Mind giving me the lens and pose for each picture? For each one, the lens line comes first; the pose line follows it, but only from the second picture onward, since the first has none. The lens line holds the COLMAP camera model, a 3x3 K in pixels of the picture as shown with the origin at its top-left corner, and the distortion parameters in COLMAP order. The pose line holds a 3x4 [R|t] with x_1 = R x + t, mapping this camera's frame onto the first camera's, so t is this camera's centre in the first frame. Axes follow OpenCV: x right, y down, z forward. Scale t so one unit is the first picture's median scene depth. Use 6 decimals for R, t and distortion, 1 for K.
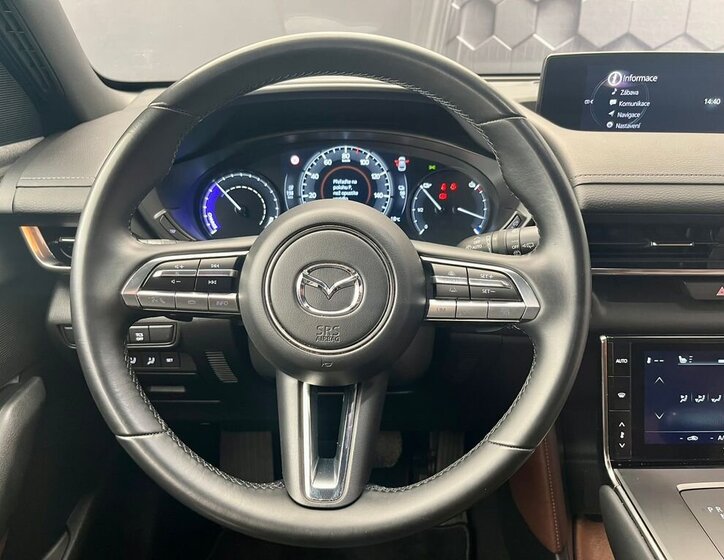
lens RADIAL K [[571.0, 0, 375.6], [0, 571.0, 266.8], [0, 0, 1]] dist [0.000766, -0.041227]
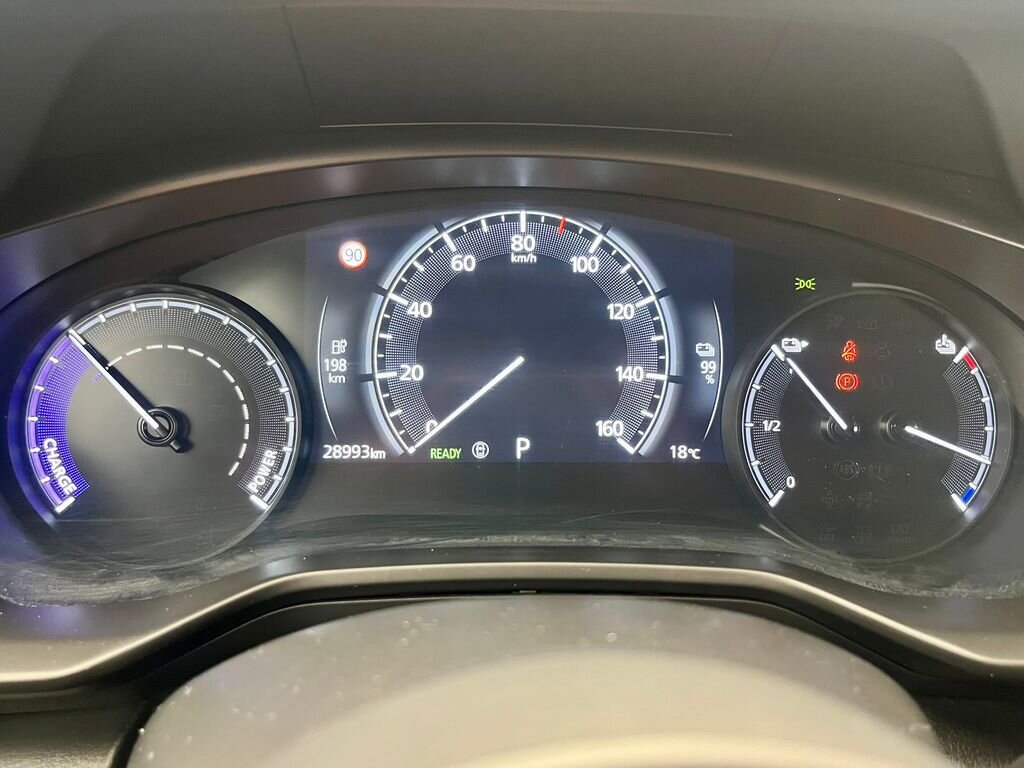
lens RADIAL K [[824.1, 0, 510.5], [0, 824.1, 379.4], [0, 0, 1]] dist [-0.003791, -0.047264]
pose [[0.998788, 0.004929, 0.048972, -0.080785], [-0.005017, 0.999986, 0.001684, -0.124540], [-0.048963, -0.001928, 0.998799, 0.575309]]
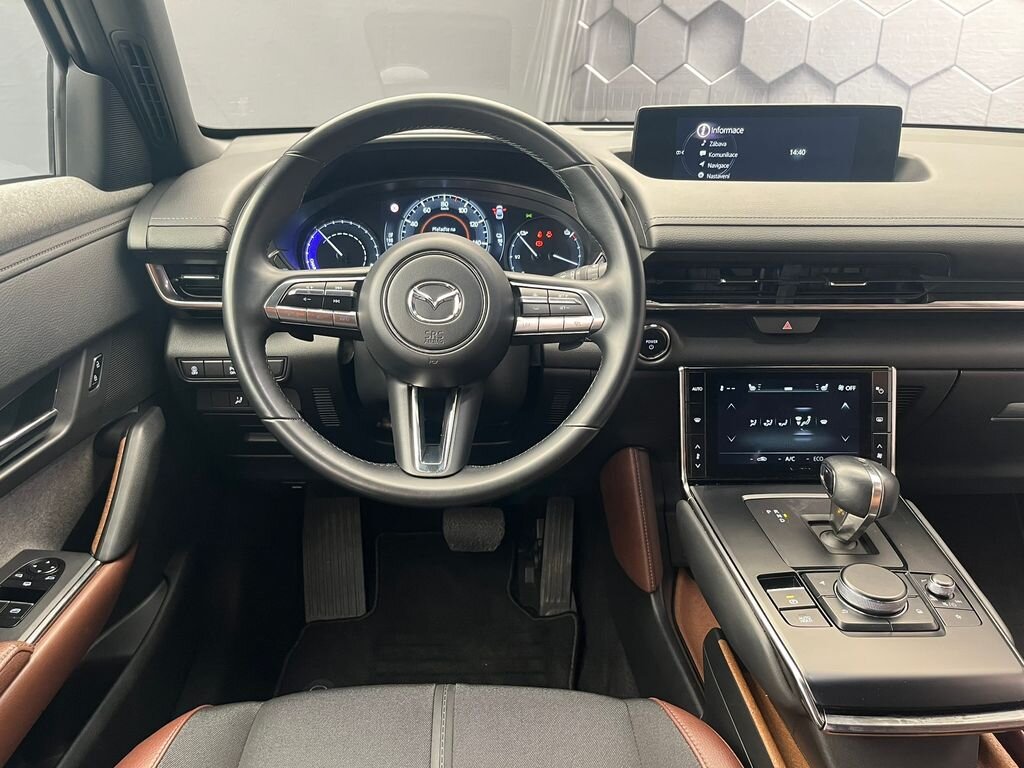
lens RADIAL K [[824.1, 0, 505.3], [0, 824.1, 394.5], [0, 0, 1]] dist [-0.003791, -0.047264]
pose [[0.999535, -0.002158, 0.030428, 0.010909], [0.001942, 0.999973, 0.007129, 0.137889], [-0.030443, -0.007066, 0.999512, -0.484313]]
